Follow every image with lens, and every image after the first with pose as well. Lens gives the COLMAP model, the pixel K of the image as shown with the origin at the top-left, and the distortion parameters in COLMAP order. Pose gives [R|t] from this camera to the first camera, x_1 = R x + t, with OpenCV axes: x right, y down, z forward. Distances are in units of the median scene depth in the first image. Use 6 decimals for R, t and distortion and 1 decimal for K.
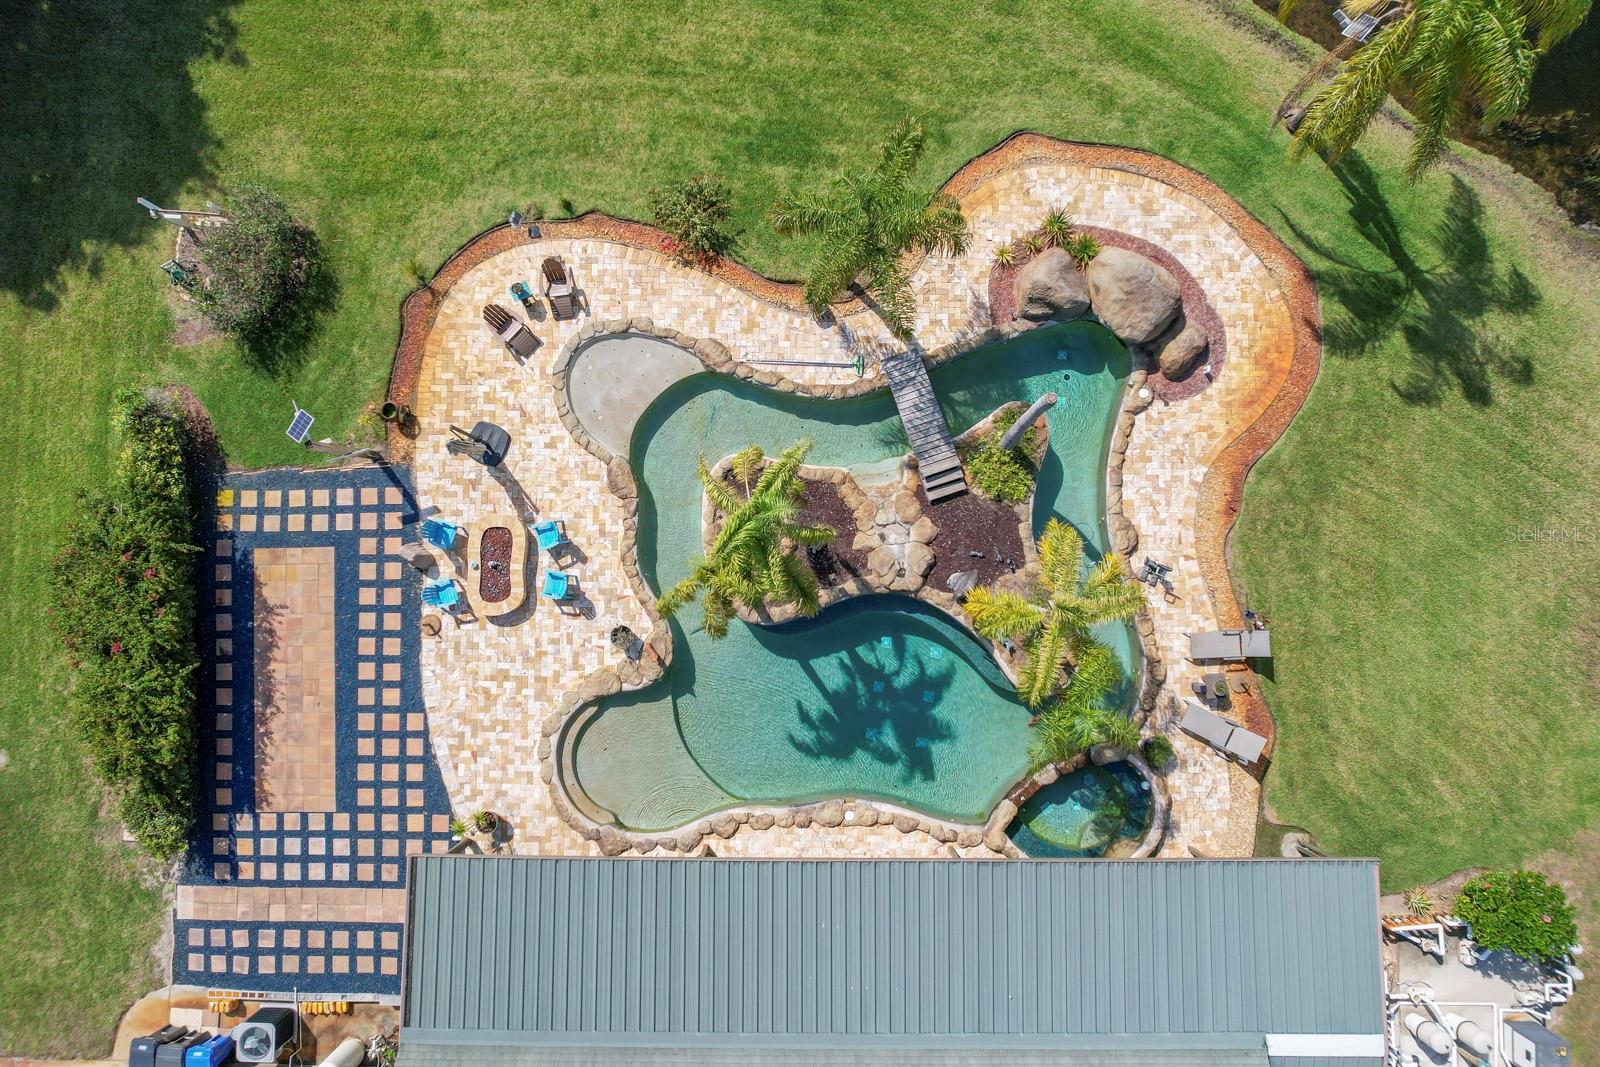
lens RADIAL K [[1023.0, 0, 803.5], [0, 1023.0, 535.5], [0, 0, 1]] dist [-0.068263, 0.060651]
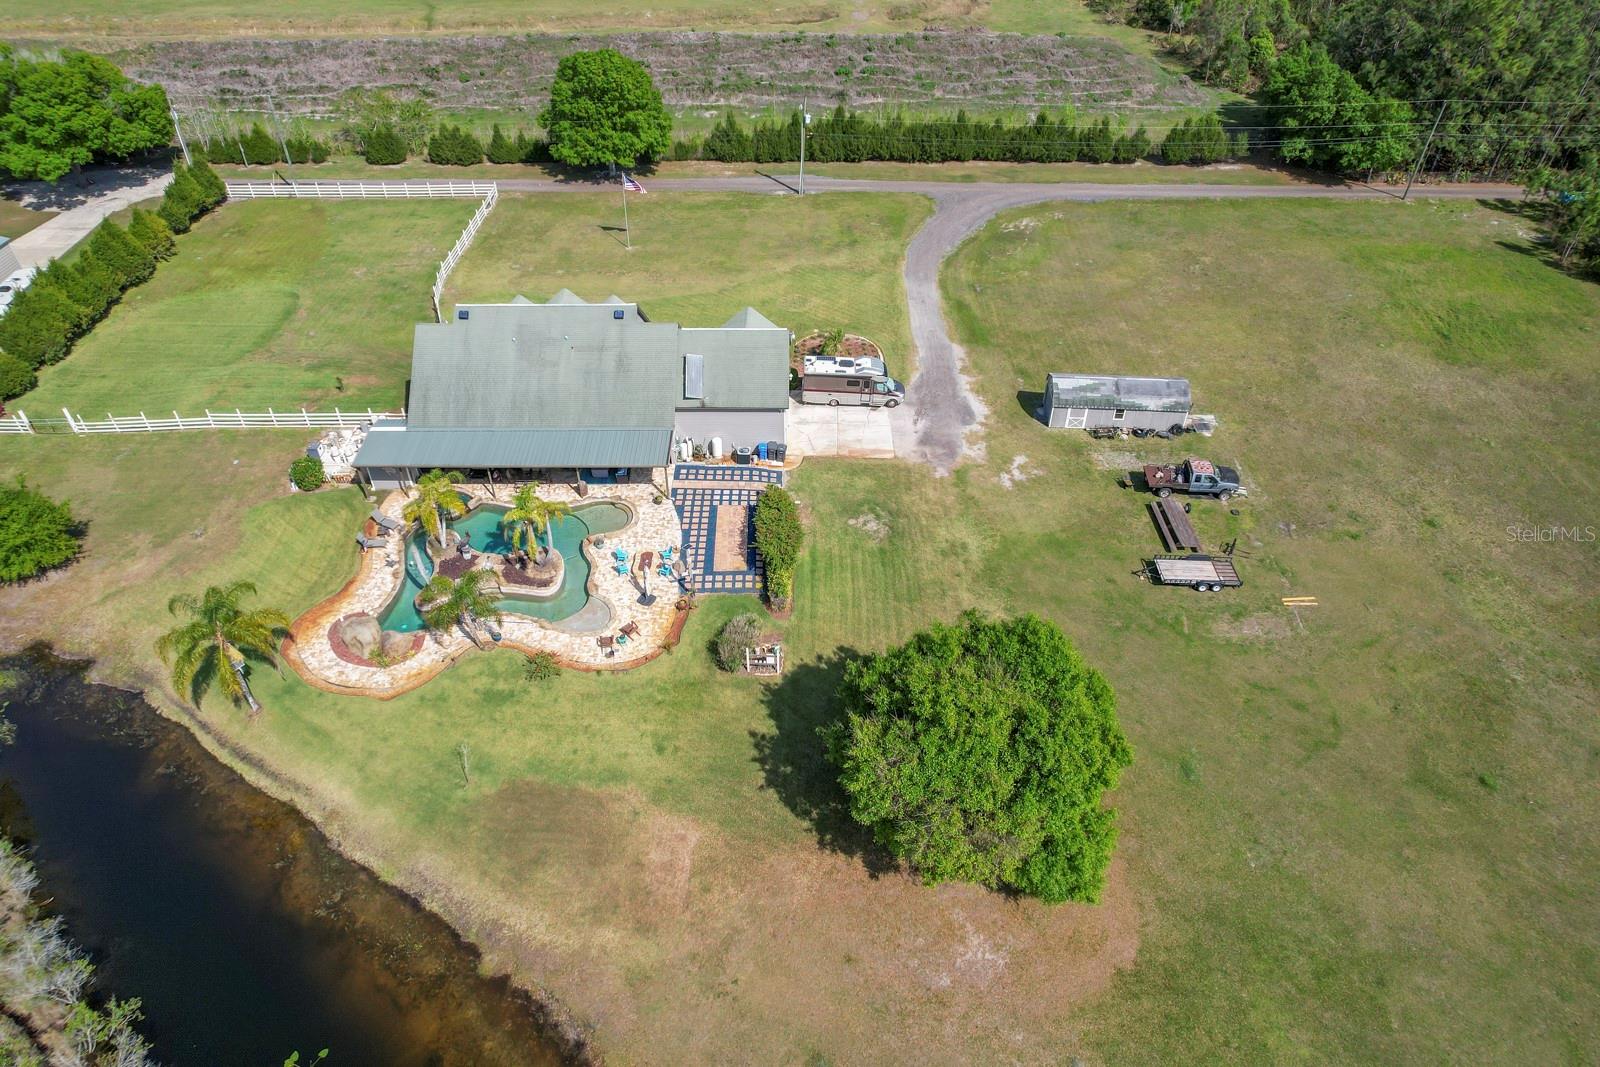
lens RADIAL K [[1023.0, 0, 801.0], [0, 1023.0, 533.6], [0, 0, 1]] dist [-0.068263, 0.060651]
pose [[-0.999984, 0.004413, 0.003436, -0.690332], [0.000024, -0.610959, 0.791662, -1.923359], [0.005592, 0.791650, 0.610949, -0.604799]]
